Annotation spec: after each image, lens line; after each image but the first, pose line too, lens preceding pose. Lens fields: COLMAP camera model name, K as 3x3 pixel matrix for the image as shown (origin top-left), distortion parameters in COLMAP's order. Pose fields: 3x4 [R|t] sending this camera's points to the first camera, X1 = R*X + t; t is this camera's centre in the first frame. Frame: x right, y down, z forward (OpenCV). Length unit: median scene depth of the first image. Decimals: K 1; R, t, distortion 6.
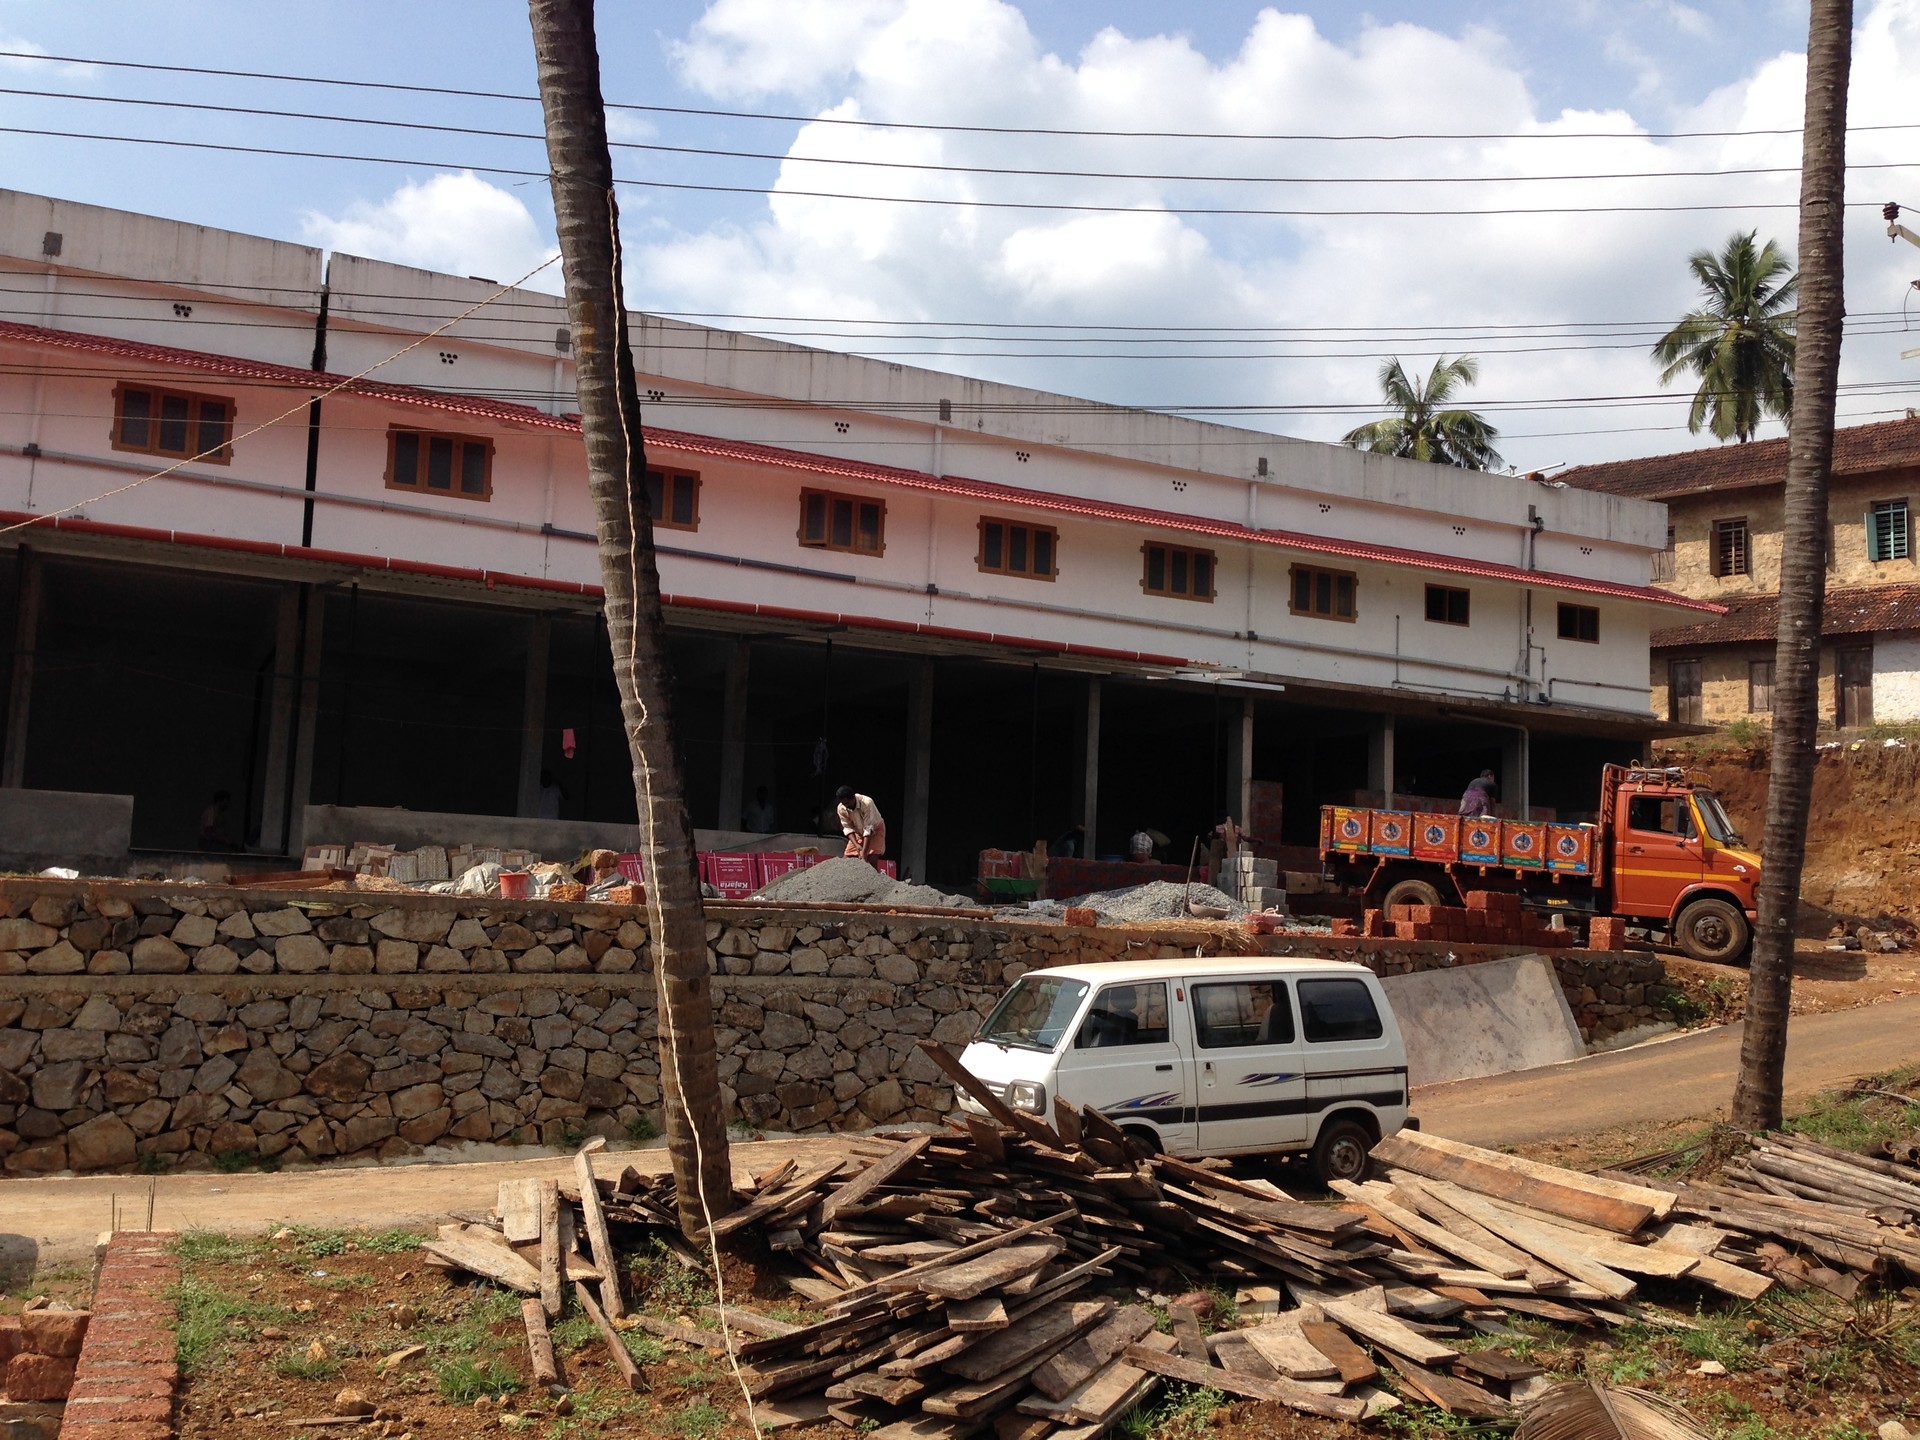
lens RADIAL K [[1735.6, 0, 964.7], [0, 1735.6, 724.2], [0, 0, 1]] dist [0.117627, -0.149580]
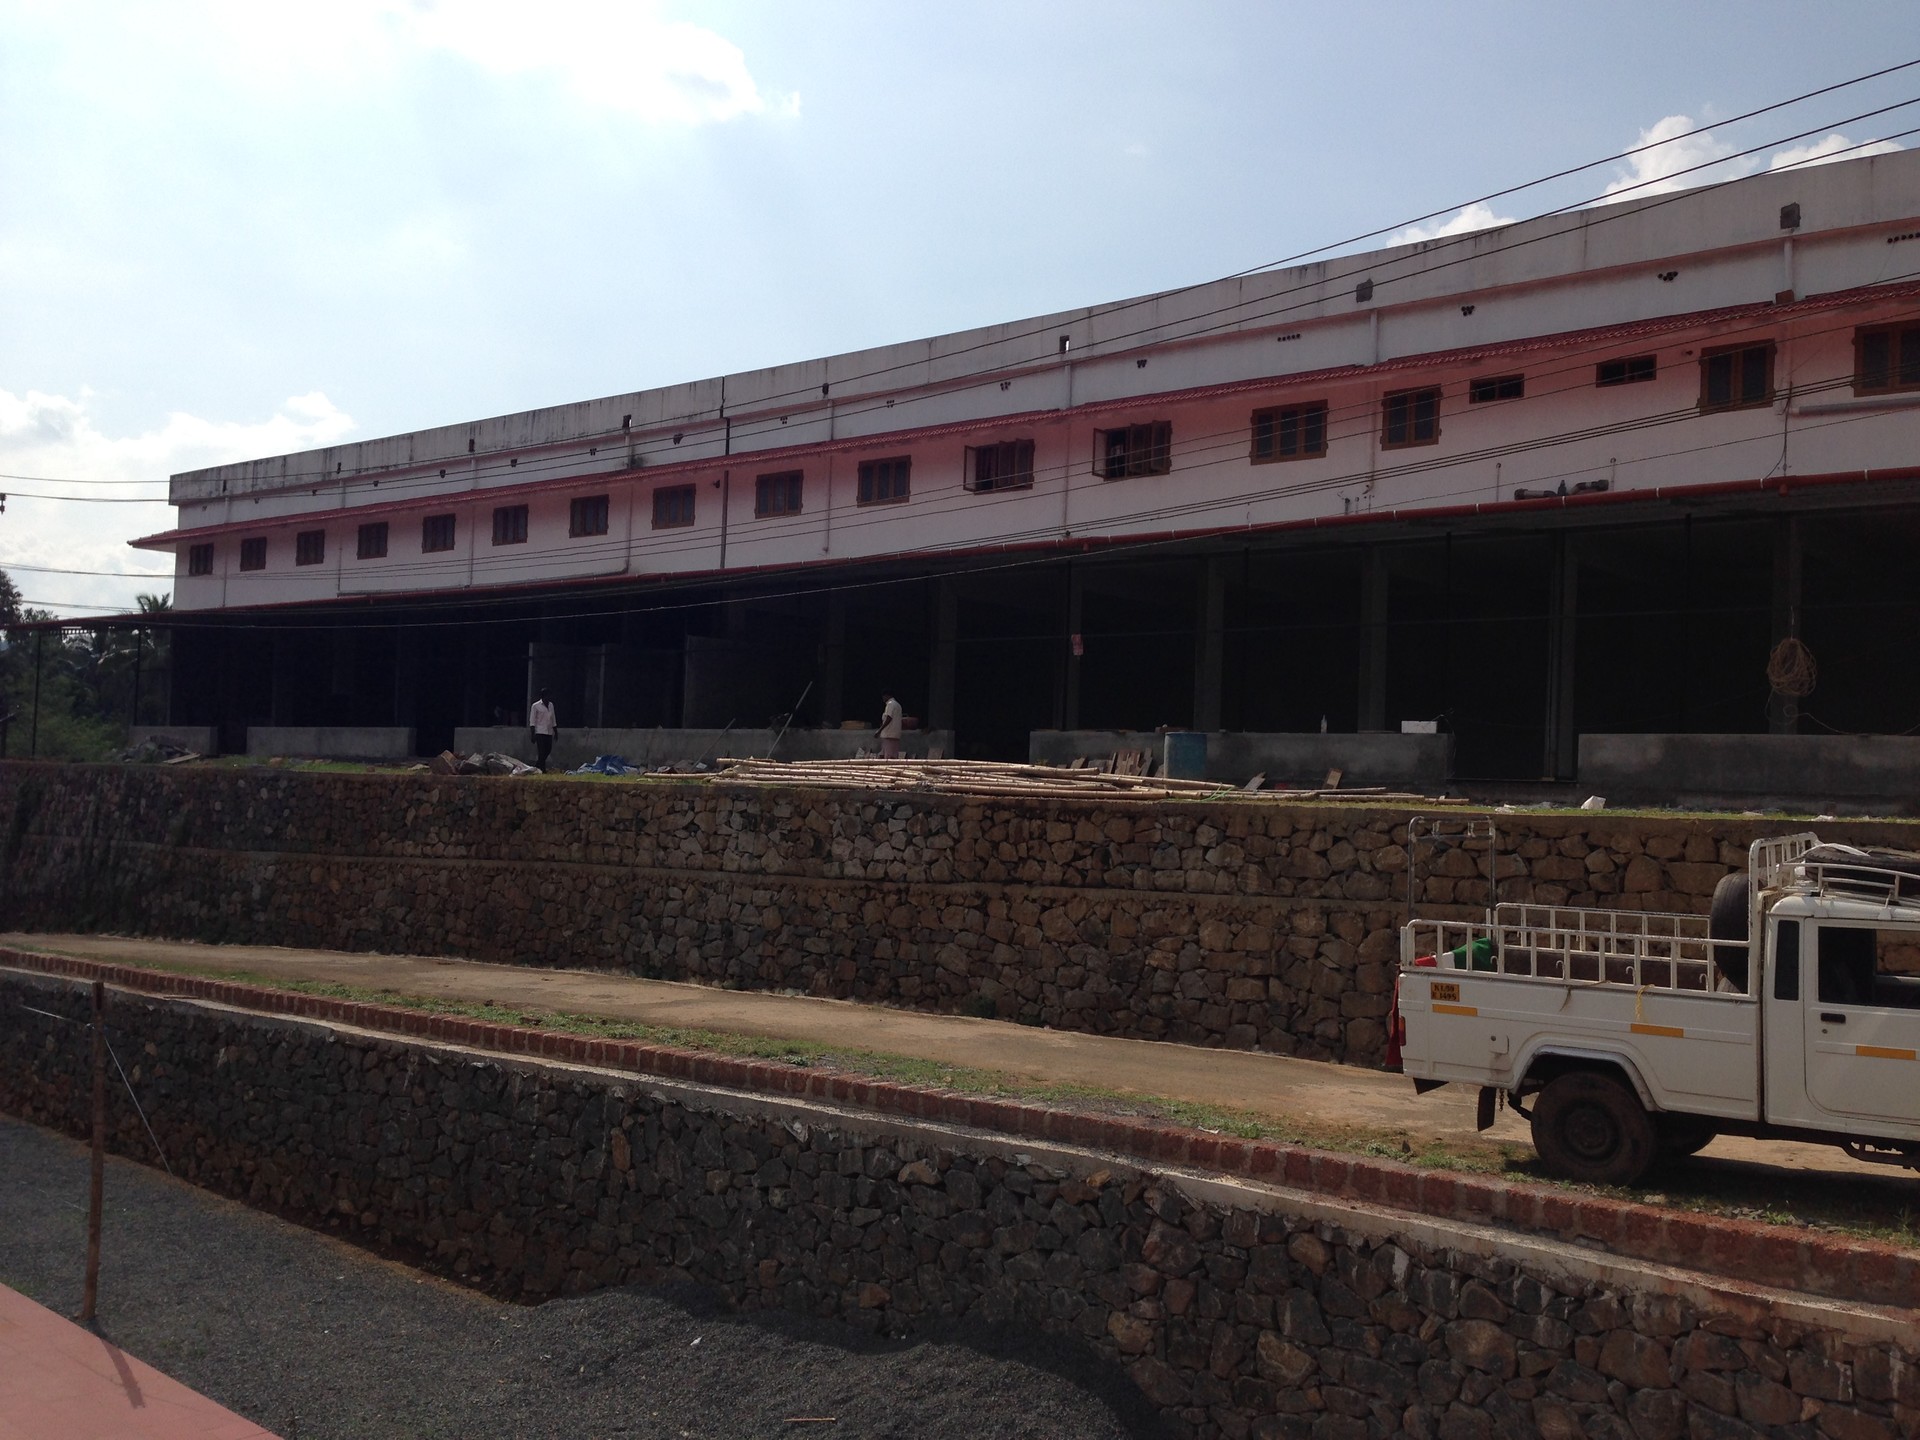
lens RADIAL K [[1735.6, 0, 964.7], [0, 1735.6, 724.2], [0, 0, 1]] dist [0.117627, -0.149580]
pose [[0.413419, -0.063809, -0.908303, 0.939087], [0.083609, 0.995987, -0.031914, 0.089711], [0.906694, -0.062749, 0.417095, 0.443694]]
